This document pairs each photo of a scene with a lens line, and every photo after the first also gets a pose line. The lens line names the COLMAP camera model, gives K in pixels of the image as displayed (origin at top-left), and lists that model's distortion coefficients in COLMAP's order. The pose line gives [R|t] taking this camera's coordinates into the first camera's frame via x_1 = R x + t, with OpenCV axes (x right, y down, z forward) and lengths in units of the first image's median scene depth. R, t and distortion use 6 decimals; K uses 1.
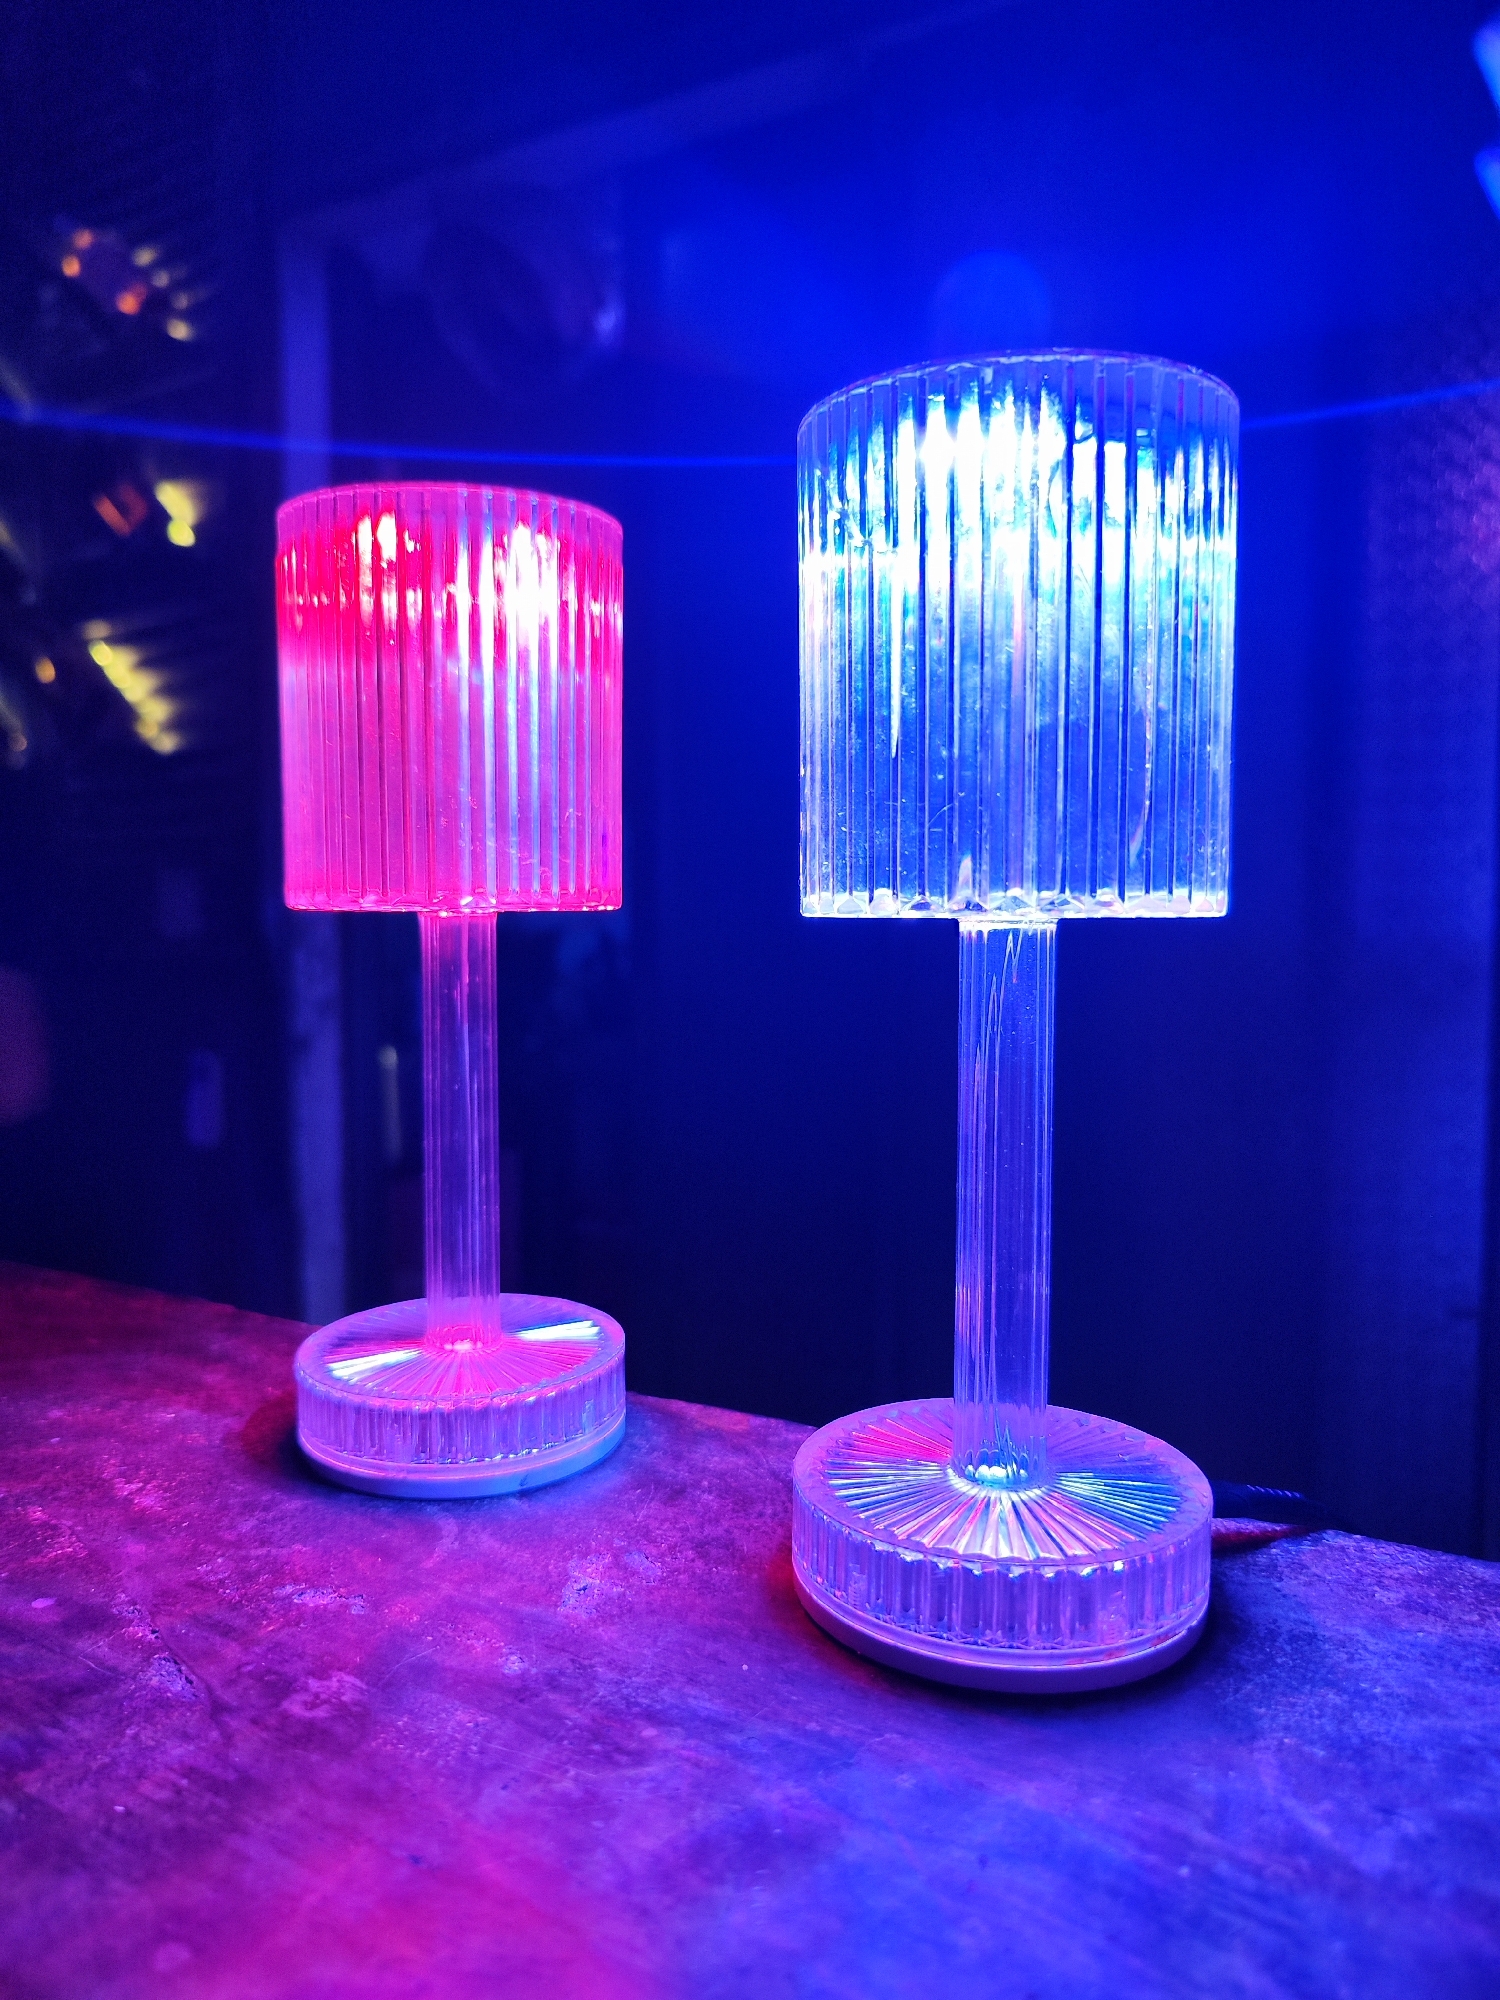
lens RADIAL K [[1393.5, 0, 734.9], [0, 1393.5, 999.6], [0, 0, 1]] dist [-0.011419, -0.001624]
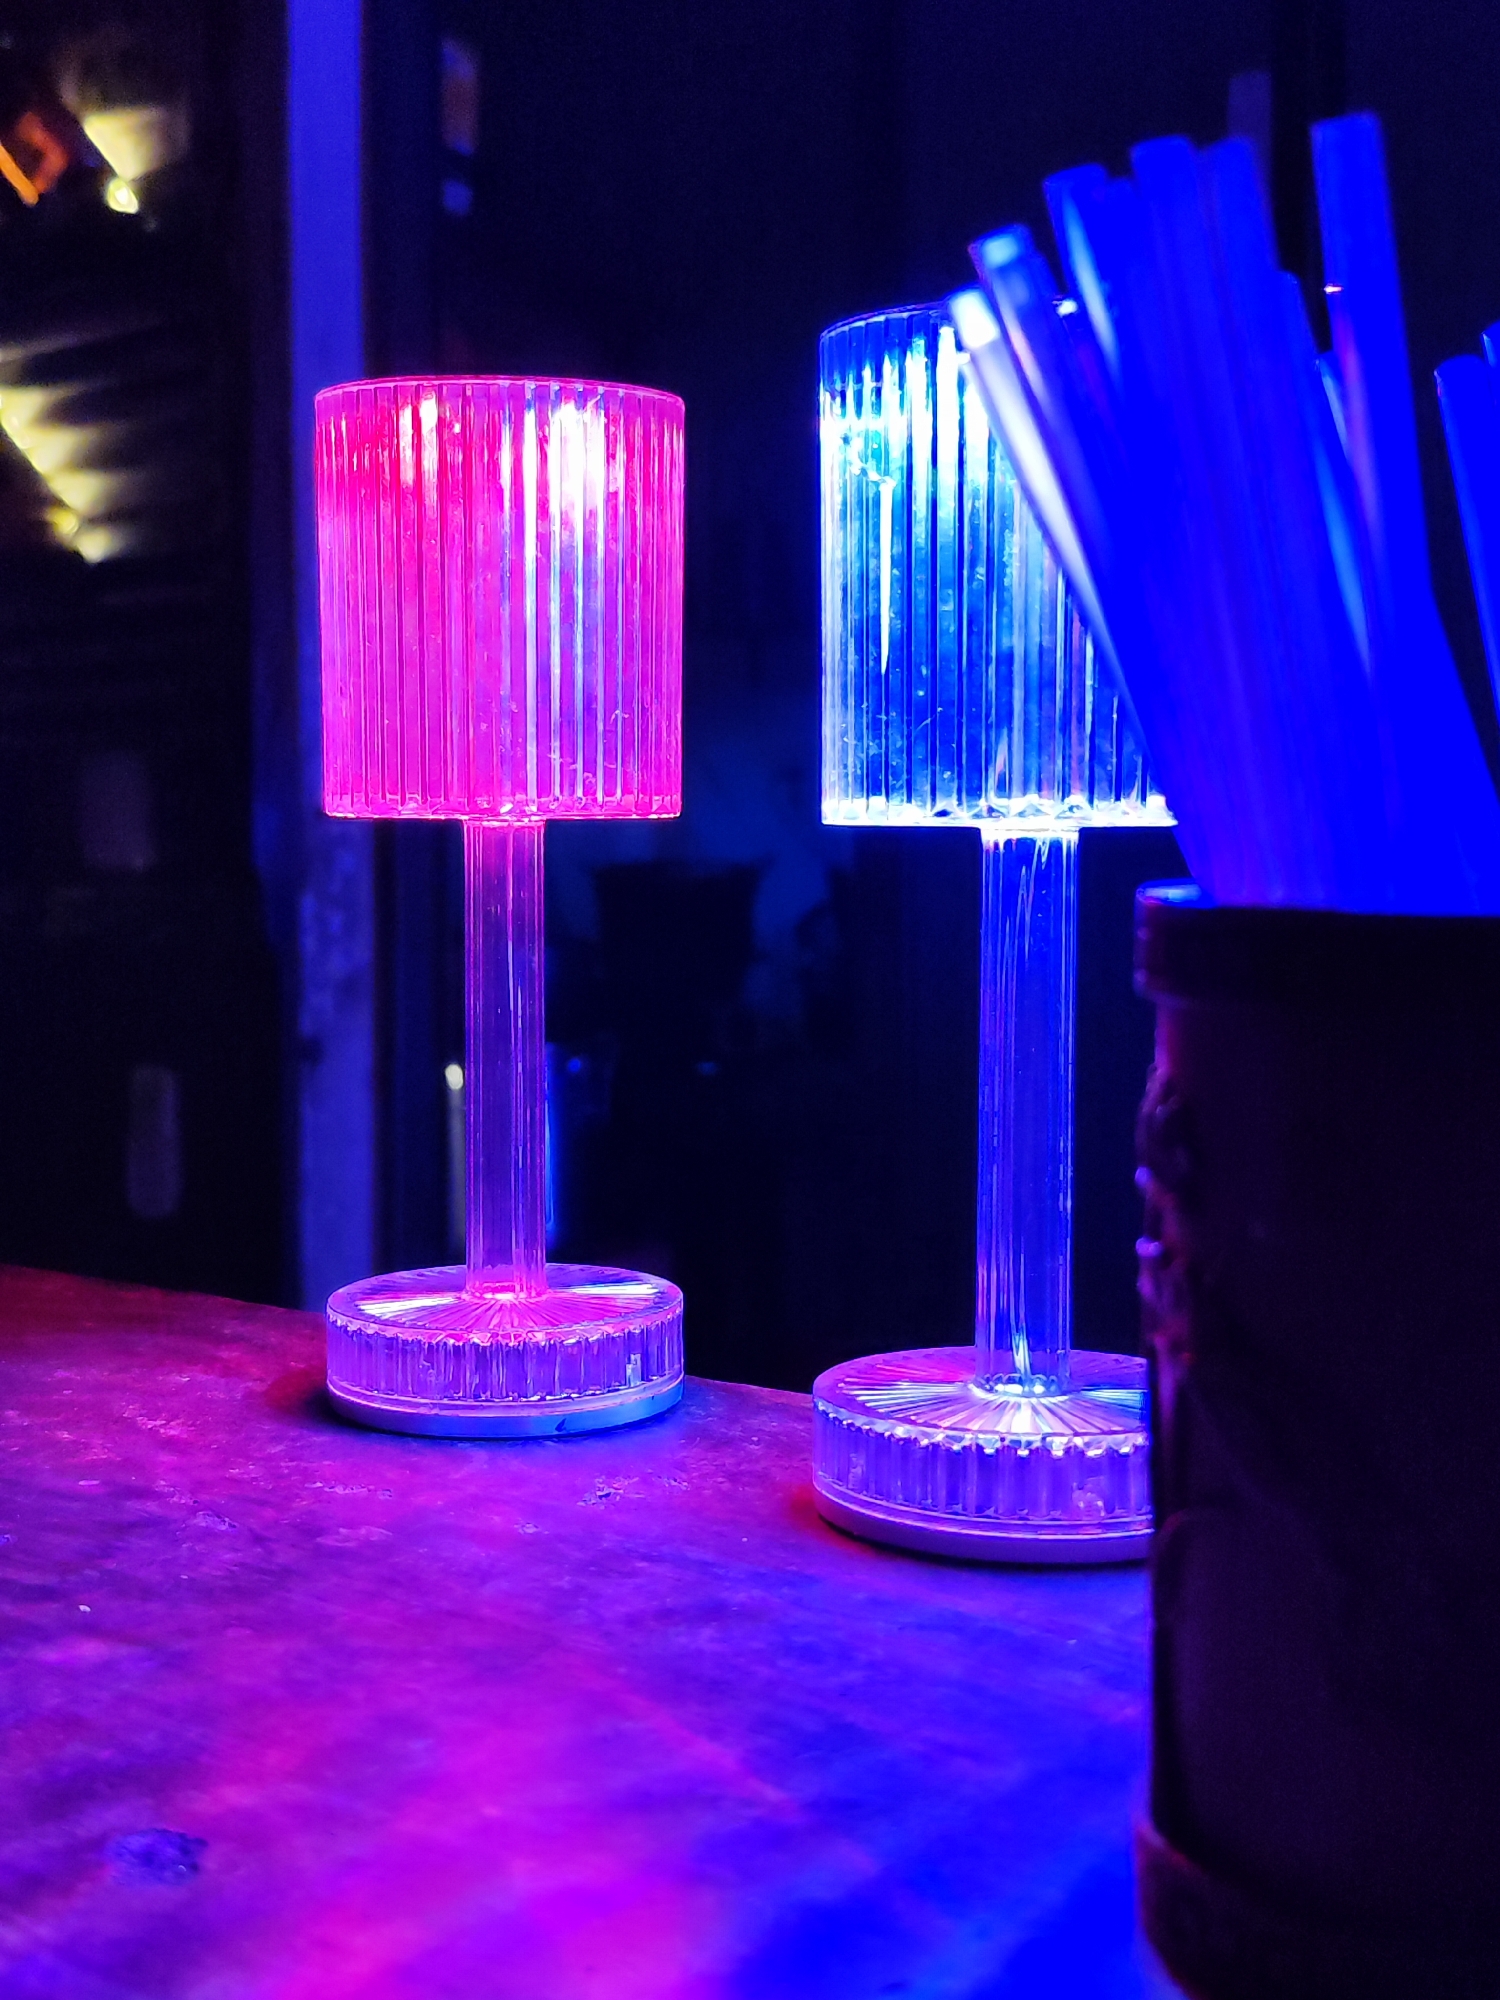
lens RADIAL K [[2704.5, 0, 739.7], [0, 2704.5, 1007.7], [0, 0, 1]] dist [0.194196, -0.594799]
pose [[0.989801, 0.011807, -0.141969, 0.233121], [-0.011657, 0.999930, 0.001886, 0.061406], [0.141982, -0.000212, 0.989869, -0.828702]]
